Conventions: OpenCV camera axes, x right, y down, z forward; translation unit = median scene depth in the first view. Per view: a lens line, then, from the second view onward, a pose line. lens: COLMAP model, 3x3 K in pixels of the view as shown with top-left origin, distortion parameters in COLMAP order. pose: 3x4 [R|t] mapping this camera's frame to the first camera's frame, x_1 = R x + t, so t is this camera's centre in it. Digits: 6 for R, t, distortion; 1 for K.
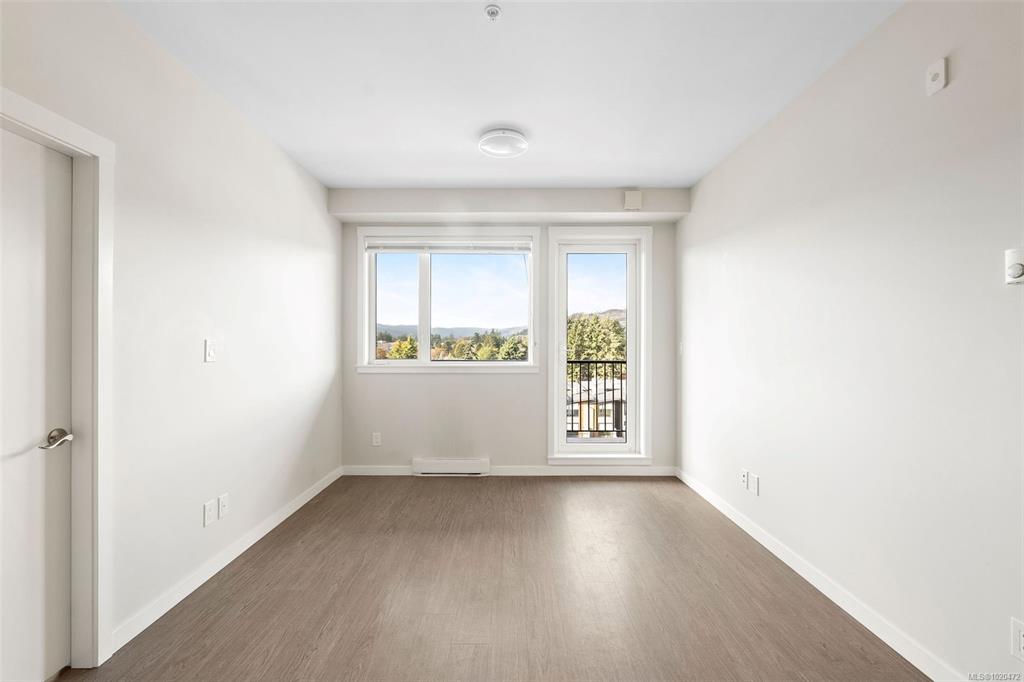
lens RADIAL K [[423.6, 0, 506.1], [0, 423.6, 343.0], [0, 0, 1]] dist [-0.008326, 0.000127]
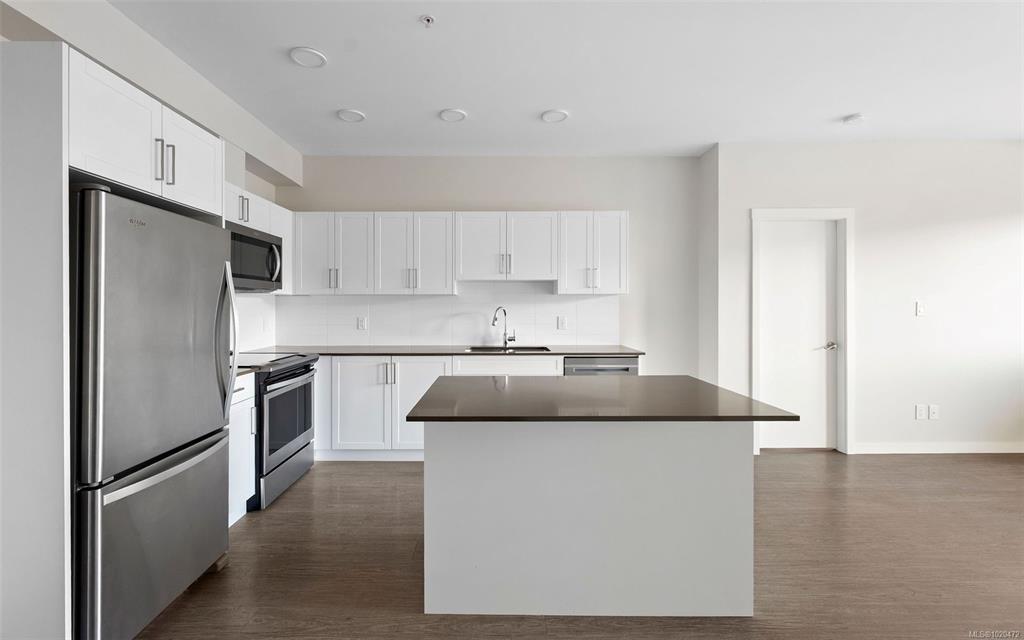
lens RADIAL K [[424.9, 0, 496.9], [0, 424.9, 308.3], [0, 0, 1]] dist [-0.004116, -0.000800]
pose [[0.008852, 0.004238, -0.999952, 0.481619], [0.007762, 0.999961, 0.004306, -0.001267], [0.999931, -0.007800, 0.008818, -0.331920]]
